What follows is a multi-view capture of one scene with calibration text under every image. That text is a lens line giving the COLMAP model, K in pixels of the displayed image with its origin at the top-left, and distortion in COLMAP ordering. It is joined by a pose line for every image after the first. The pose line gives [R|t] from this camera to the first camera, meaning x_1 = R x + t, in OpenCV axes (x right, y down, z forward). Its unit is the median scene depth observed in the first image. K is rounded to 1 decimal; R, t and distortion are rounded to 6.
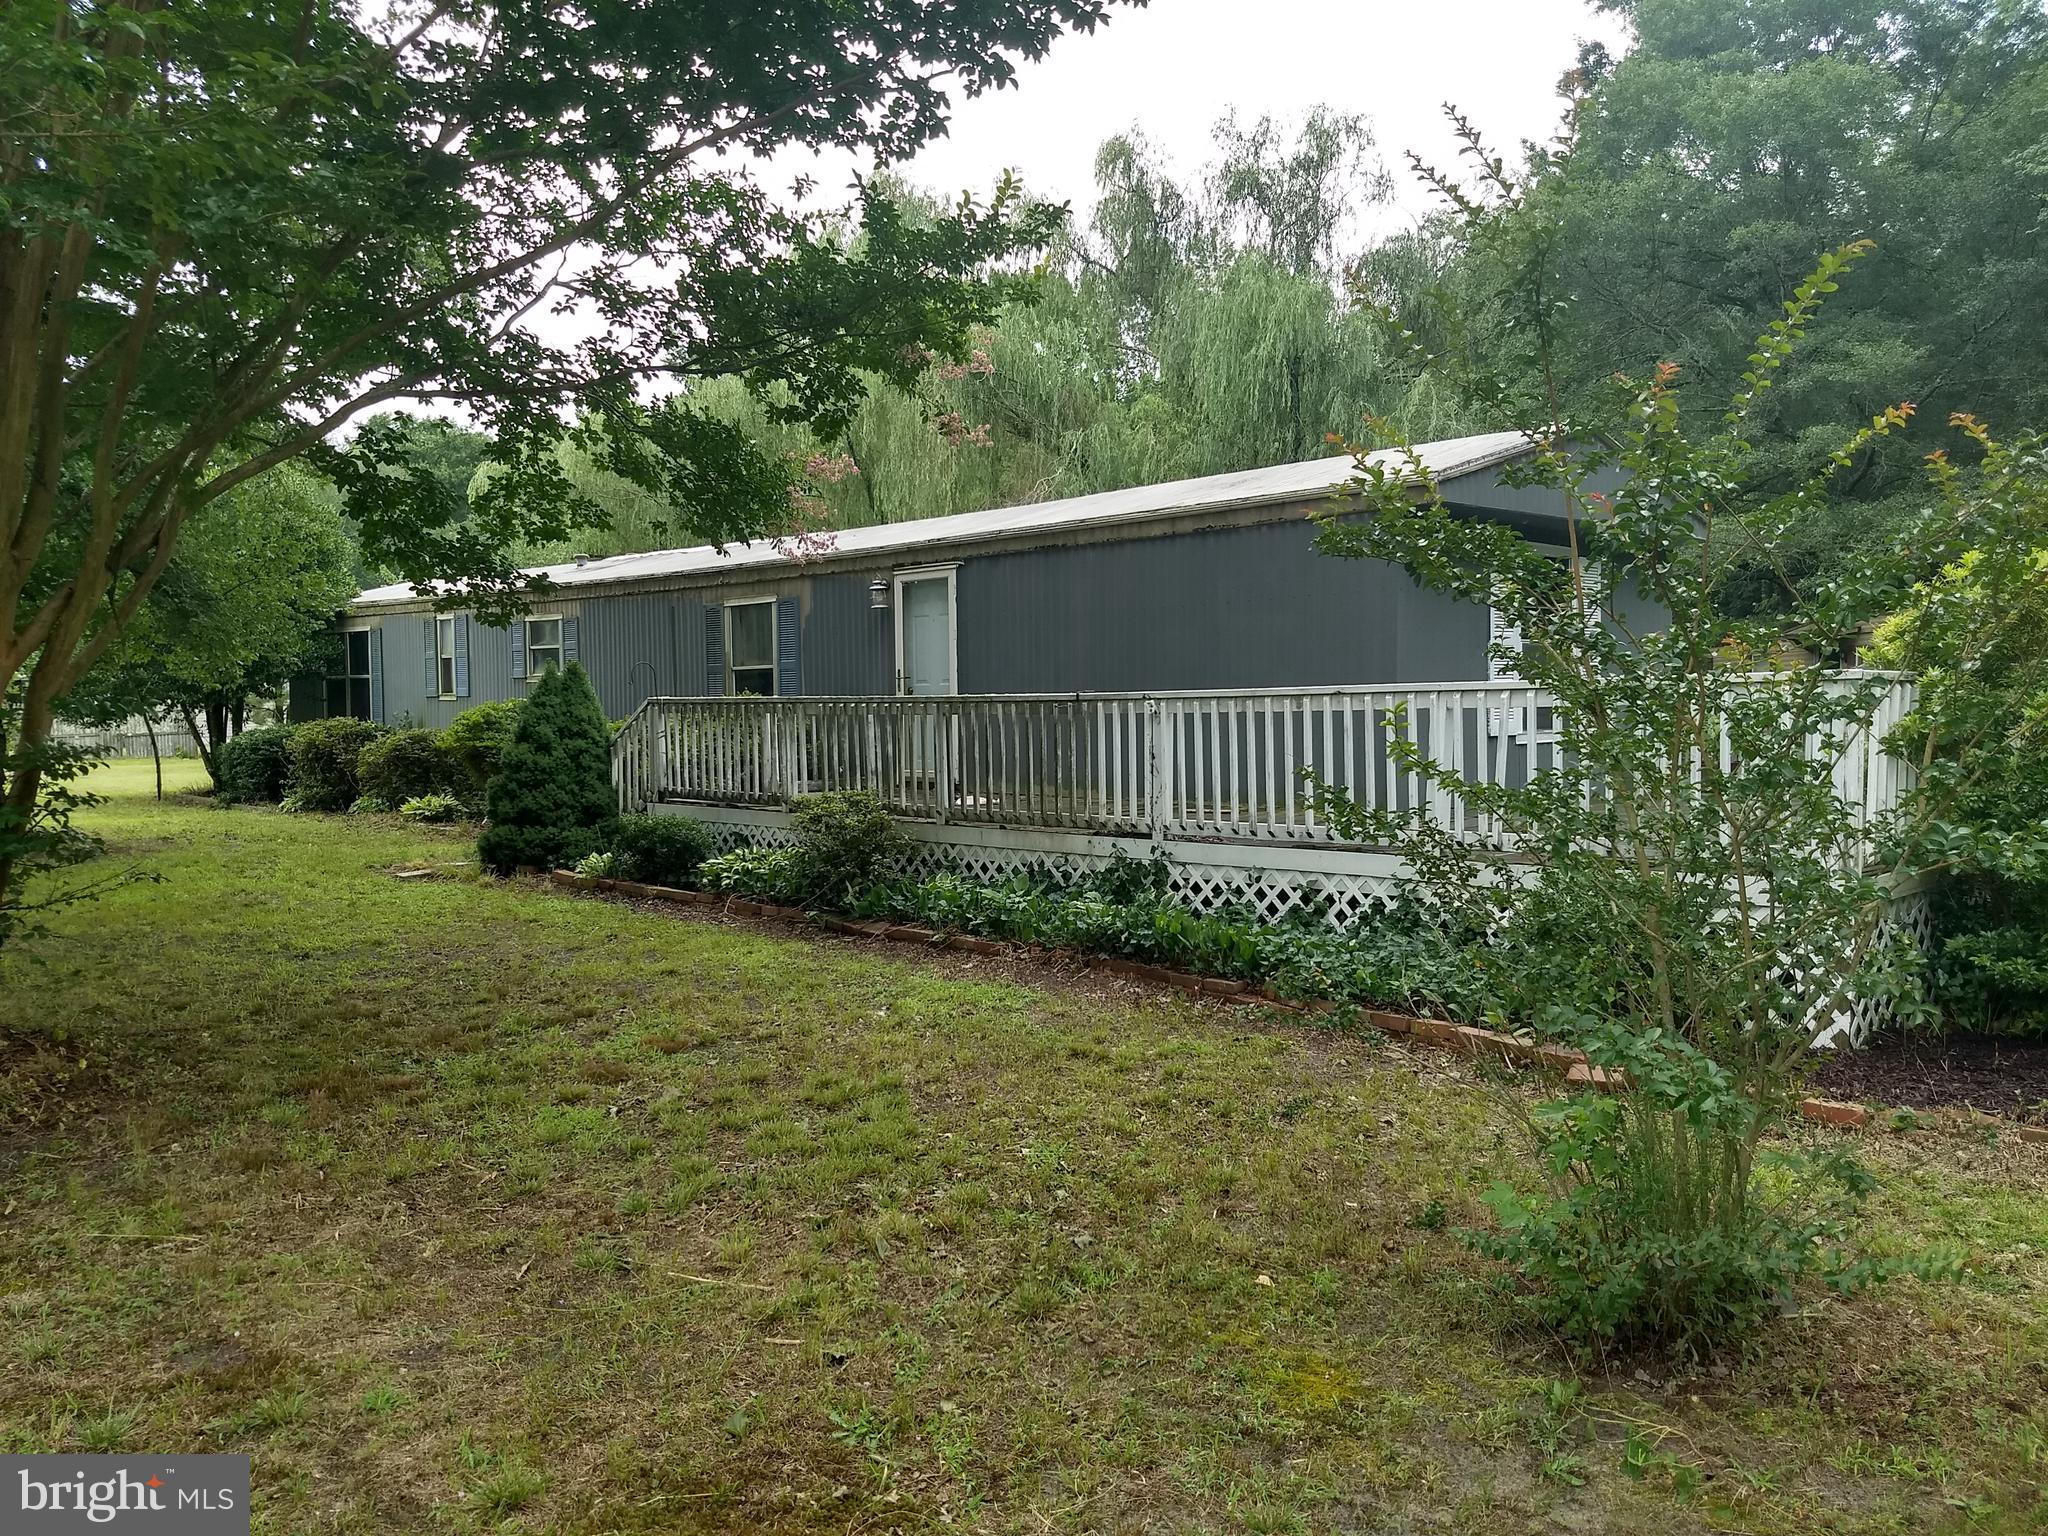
lens RADIAL K [[1478.7, 0, 1024.0], [0, 1478.7, 768.0], [0, 0, 1]] dist [-0.002459, 0.003871]
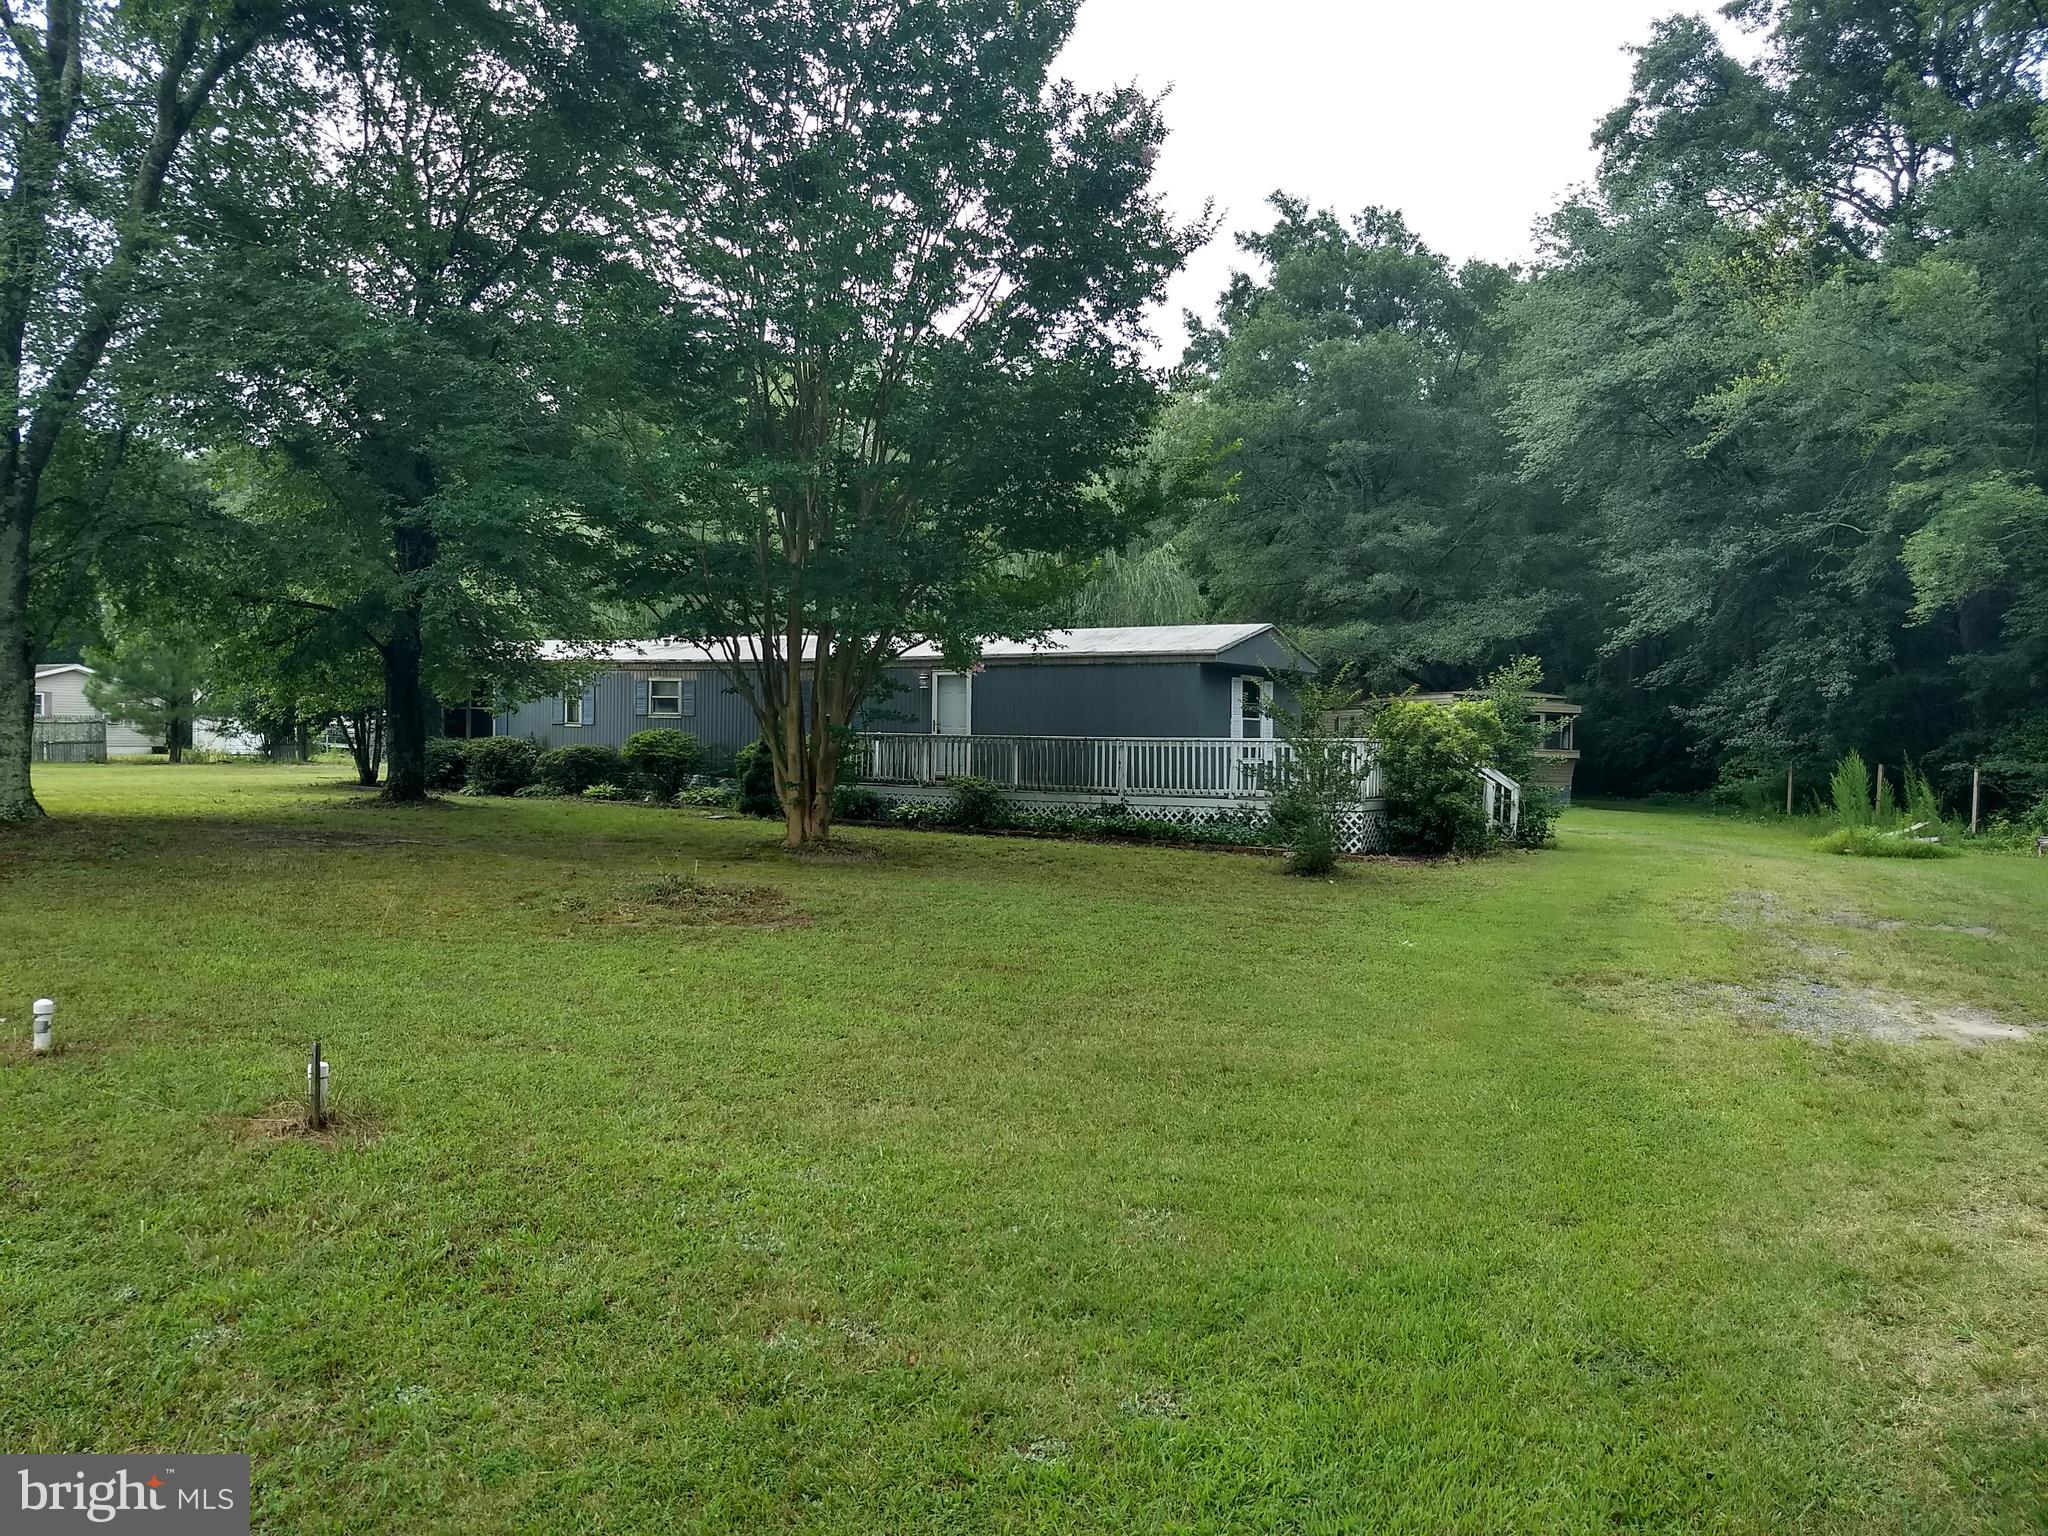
lens RADIAL K [[1478.7, 0, 1024.0], [0, 1478.7, 768.0], [0, 0, 1]] dist [-0.002459, 0.003871]
pose [[0.969840, 0.023084, 0.242648, -0.672494], [-0.017333, 0.999517, -0.025813, 0.067718], [-0.243127, 0.020829, 0.969771, -1.391329]]
